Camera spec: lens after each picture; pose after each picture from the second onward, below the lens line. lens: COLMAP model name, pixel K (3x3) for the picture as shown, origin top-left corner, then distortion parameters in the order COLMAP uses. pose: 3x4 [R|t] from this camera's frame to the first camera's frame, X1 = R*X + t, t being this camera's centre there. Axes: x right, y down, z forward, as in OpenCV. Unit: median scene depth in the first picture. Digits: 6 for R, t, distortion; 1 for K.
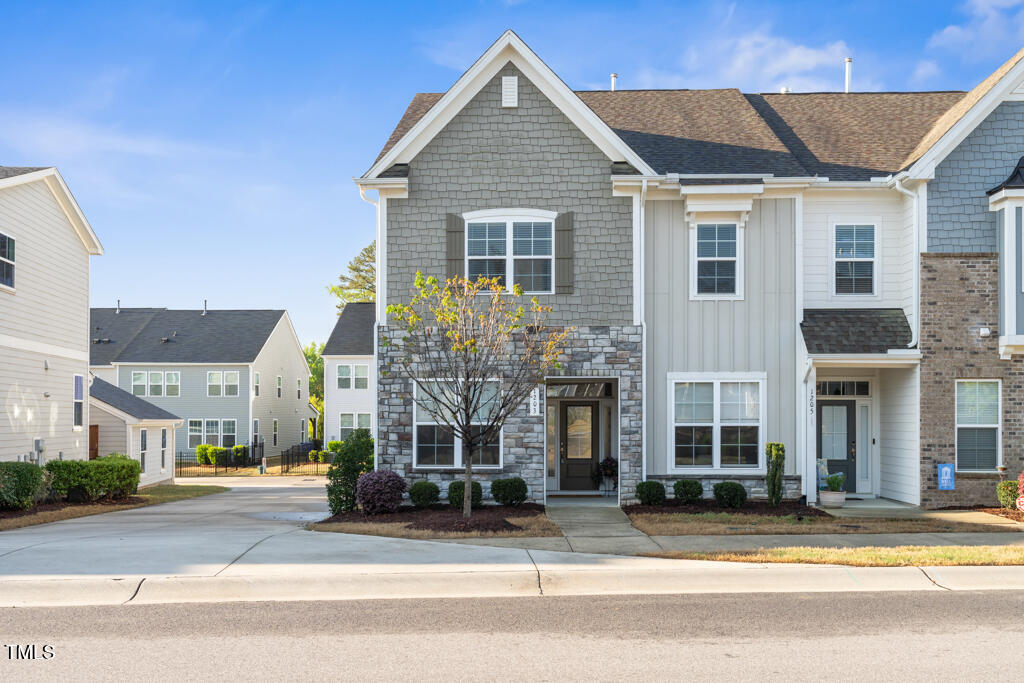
lens RADIAL K [[954.8, 0, 509.2], [0, 954.8, 344.8], [0, 0, 1]] dist [0.081659, -0.000186]
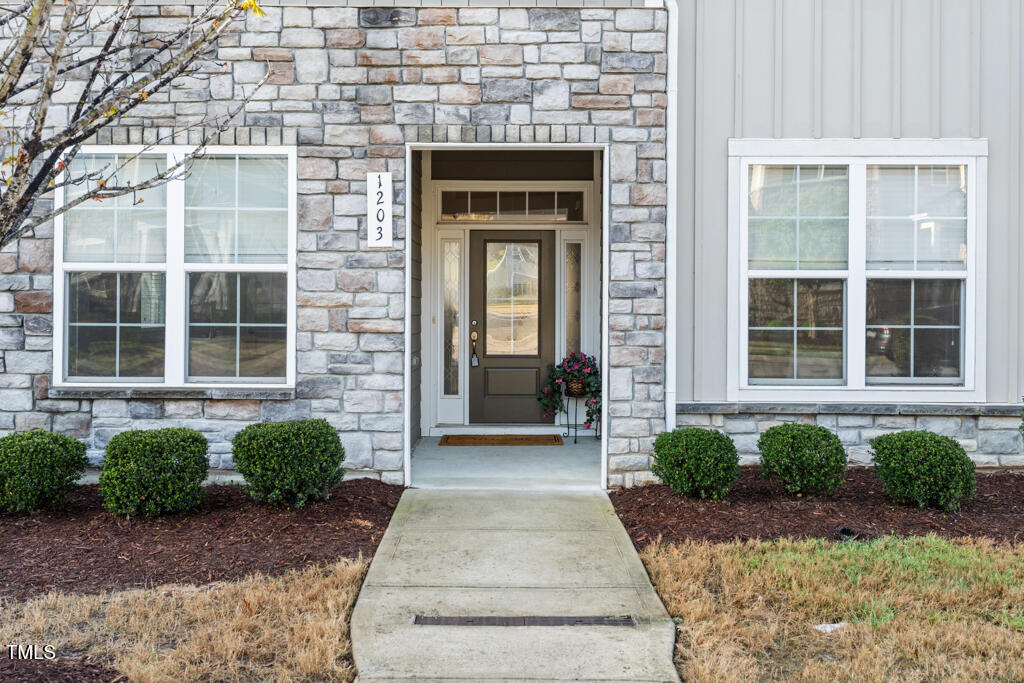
lens RADIAL K [[852.2, 0, 514.3], [0, 852.2, 337.2], [0, 0, 1]] dist [-0.029653, 0.010459]
pose [[0.999879, 0.001795, 0.015436, 0.074067], [-0.002409, 0.999203, 0.039851, 0.095839], [-0.015352, -0.039883, 0.999086, 0.664501]]
